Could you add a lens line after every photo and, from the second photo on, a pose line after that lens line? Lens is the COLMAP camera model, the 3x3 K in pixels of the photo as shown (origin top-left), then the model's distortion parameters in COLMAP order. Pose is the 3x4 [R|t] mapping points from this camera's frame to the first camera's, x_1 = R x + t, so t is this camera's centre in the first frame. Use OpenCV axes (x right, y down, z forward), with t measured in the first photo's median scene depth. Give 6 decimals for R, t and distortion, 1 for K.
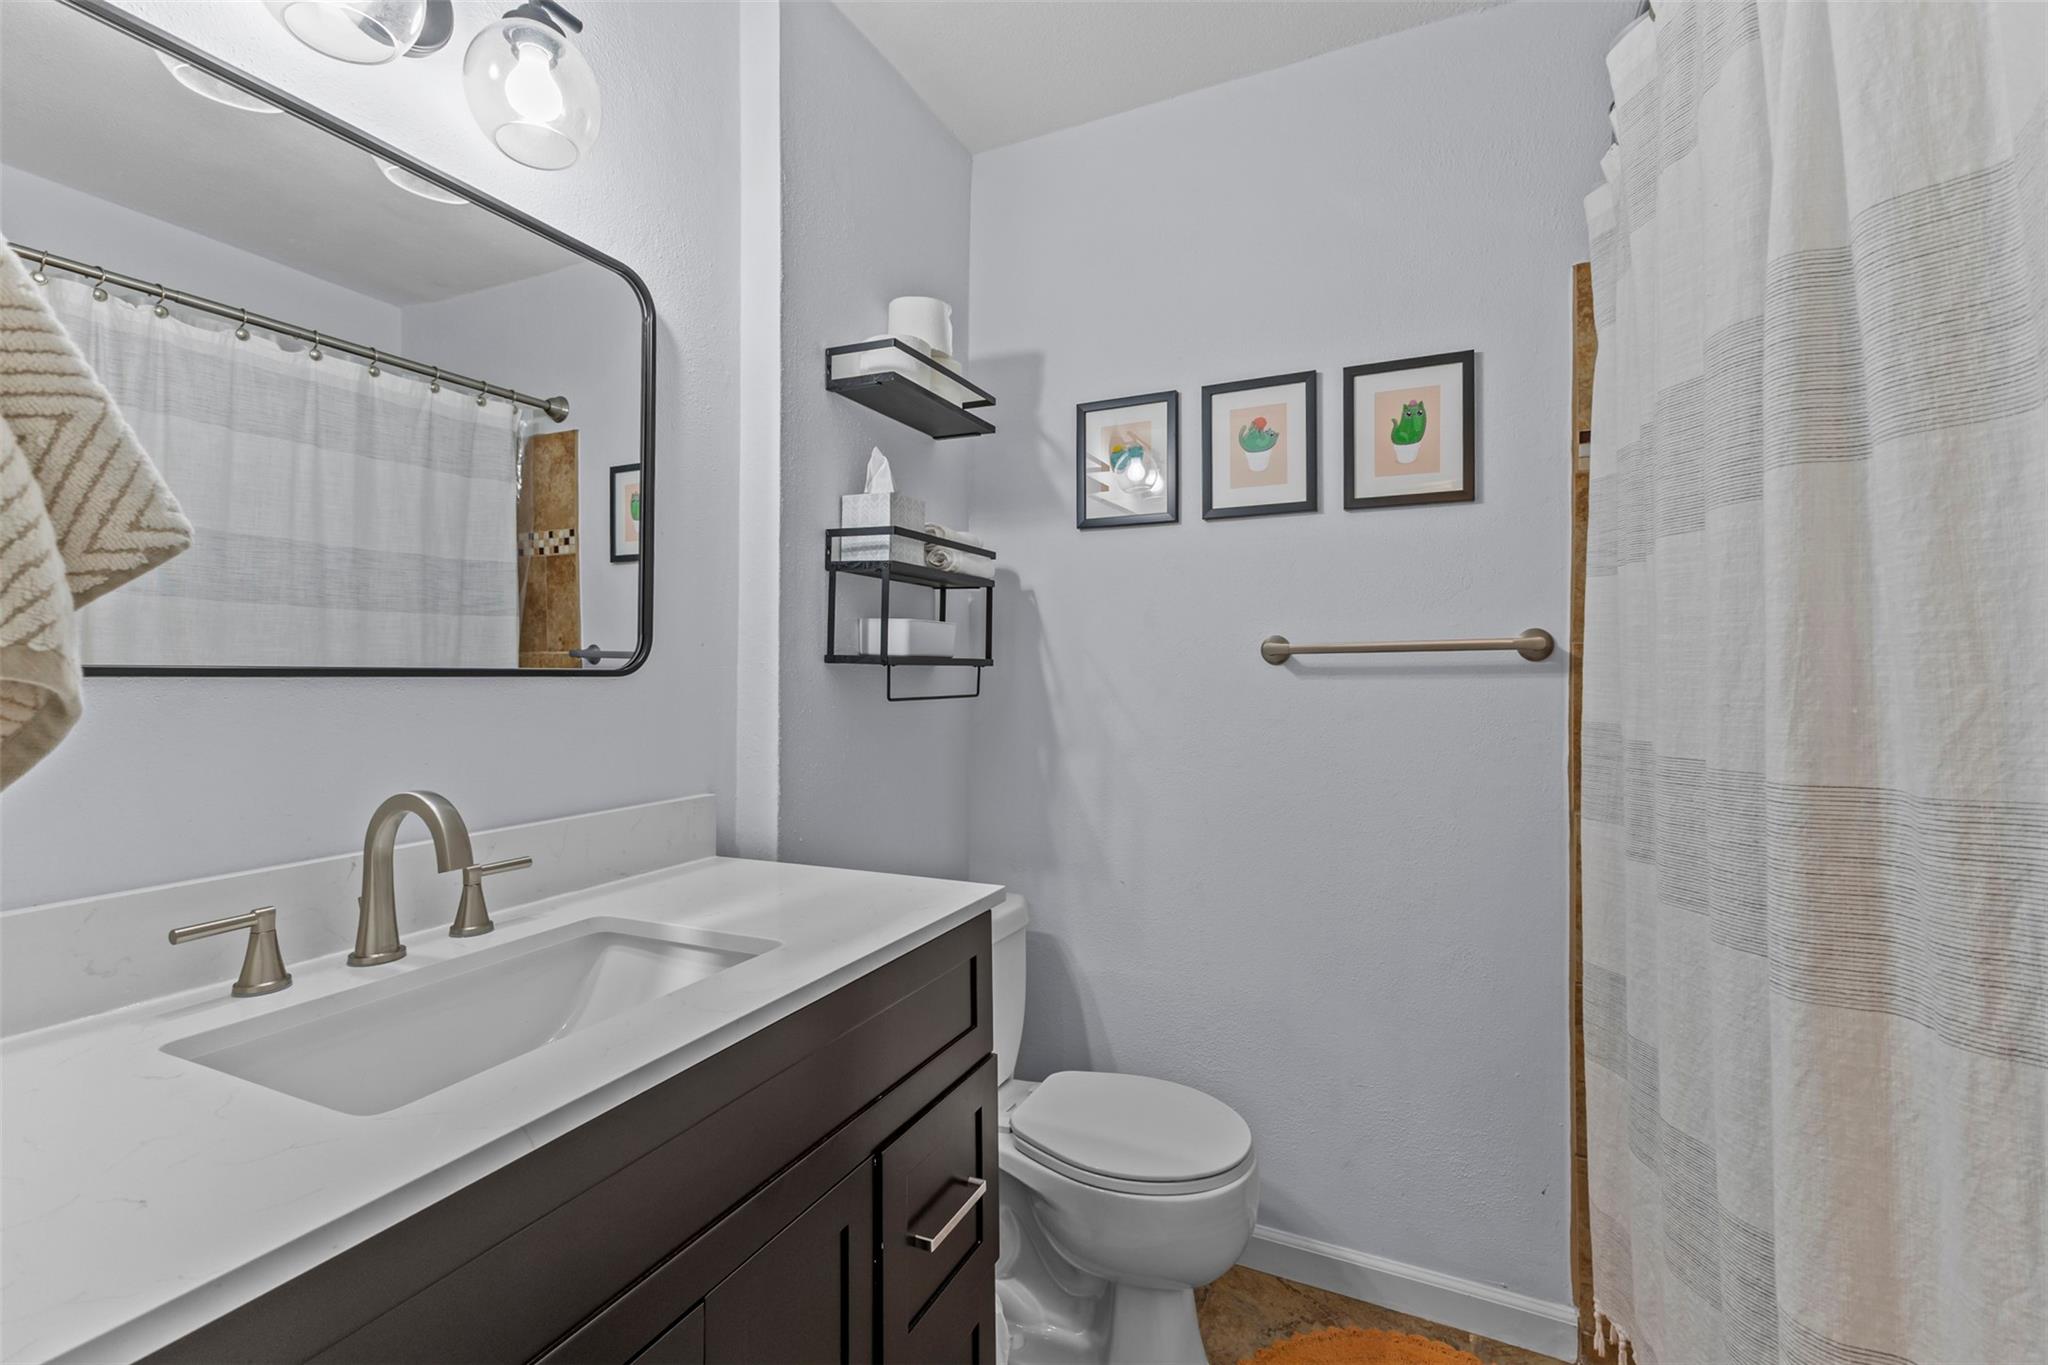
lens RADIAL K [[885.7, 0, 1030.4], [0, 885.7, 675.0], [0, 0, 1]] dist [0.001116, 0.000605]
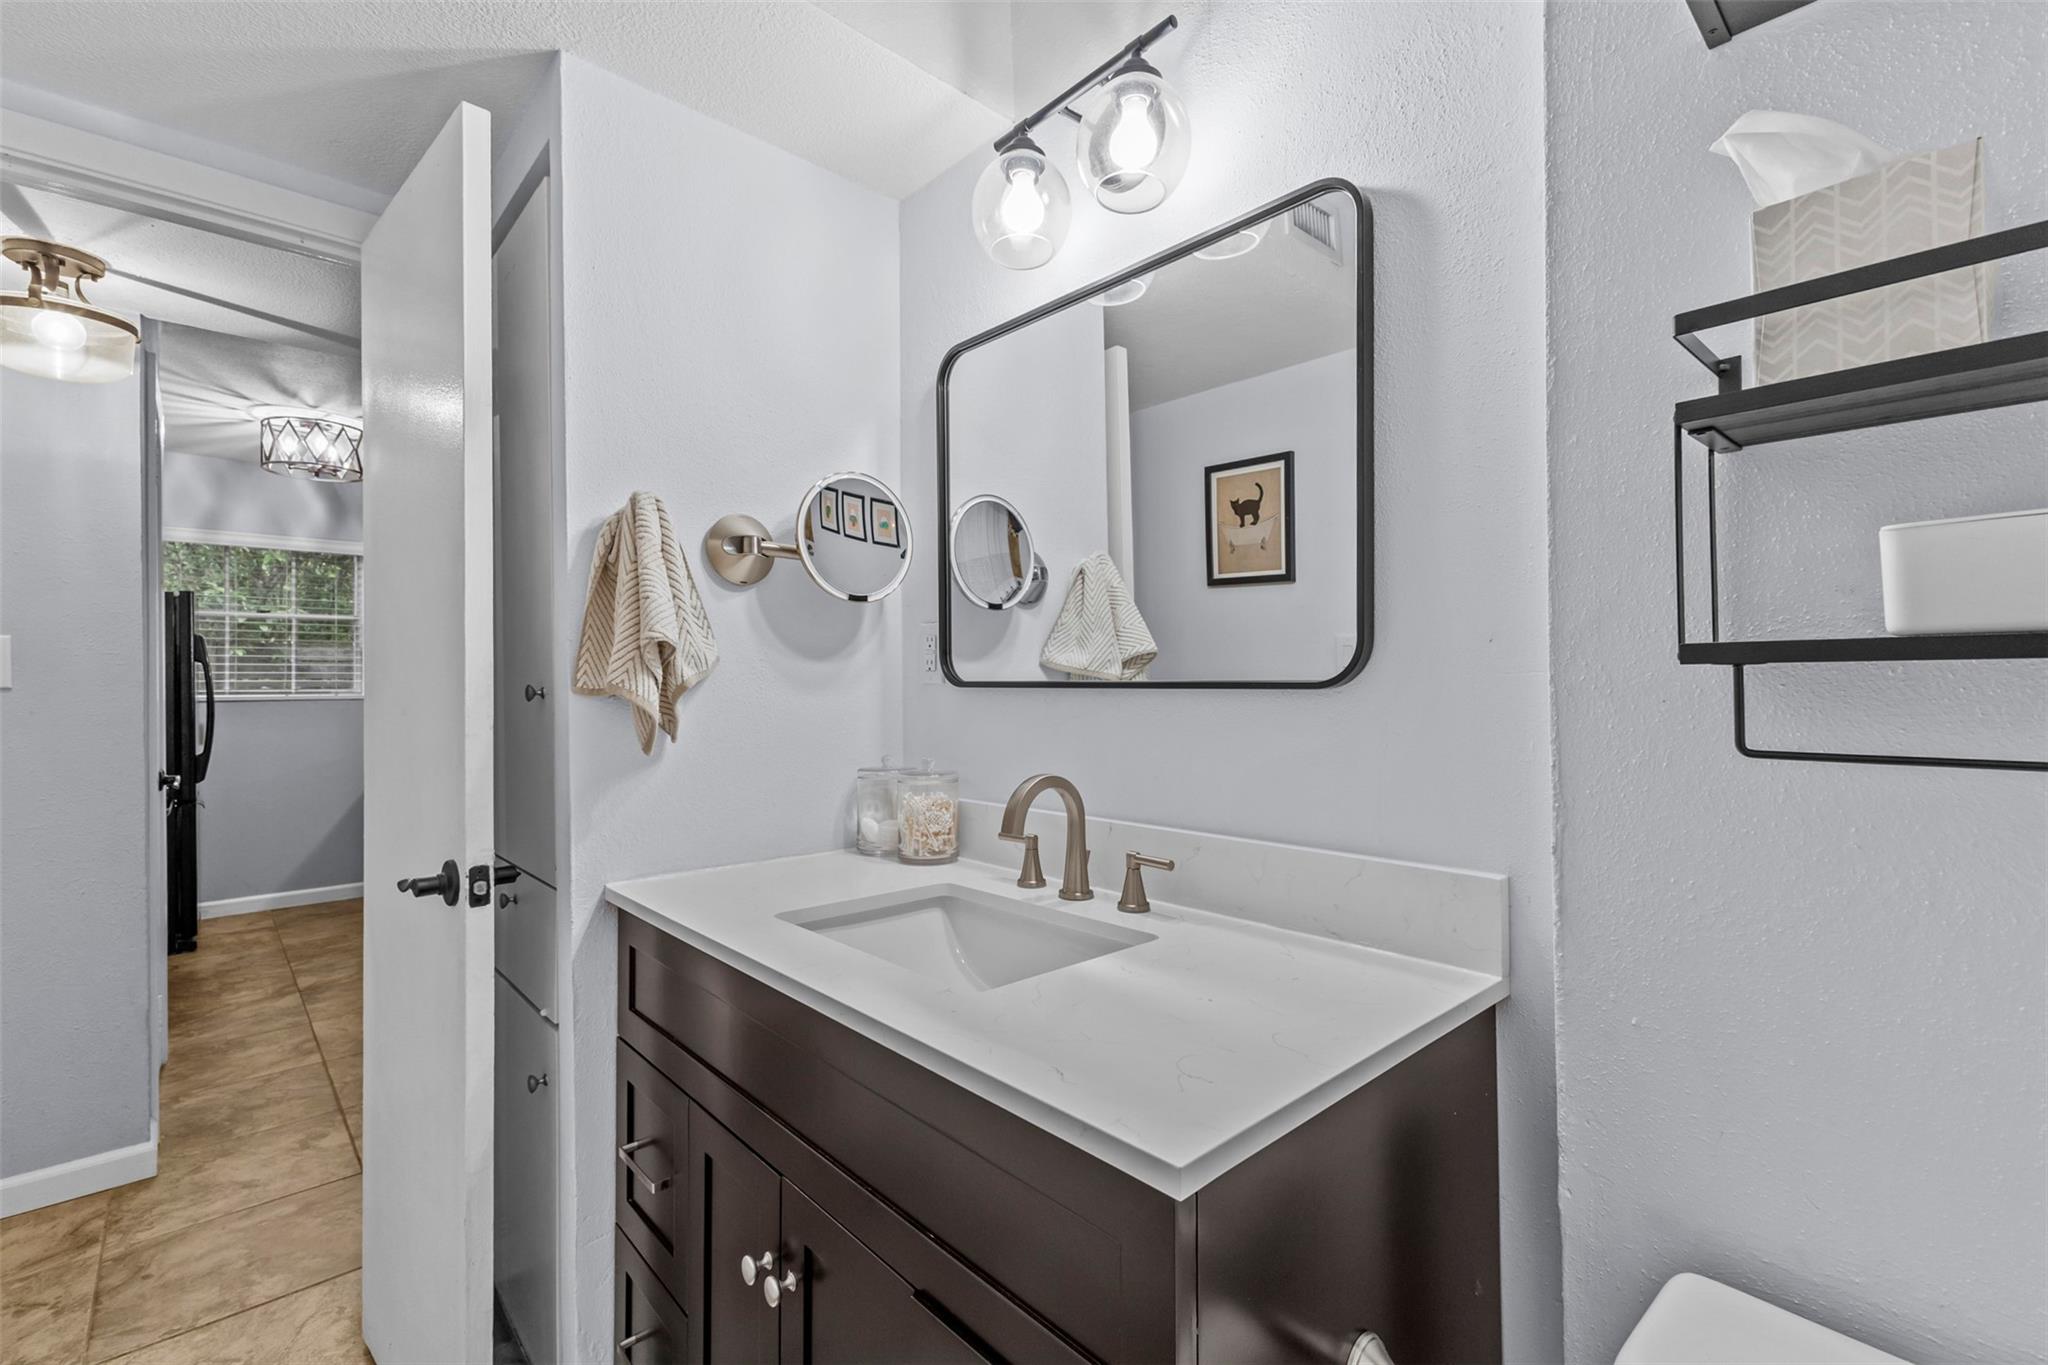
lens RADIAL K [[885.7, 0, 1018.0], [0, 885.7, 678.3], [0, 0, 1]] dist [0.001116, 0.000605]
pose [[-0.382923, -0.002481, -0.923777, 0.506517], [0.001772, 0.999993, -0.003420, -0.004992], [0.923778, -0.002947, -0.382916, 1.363982]]
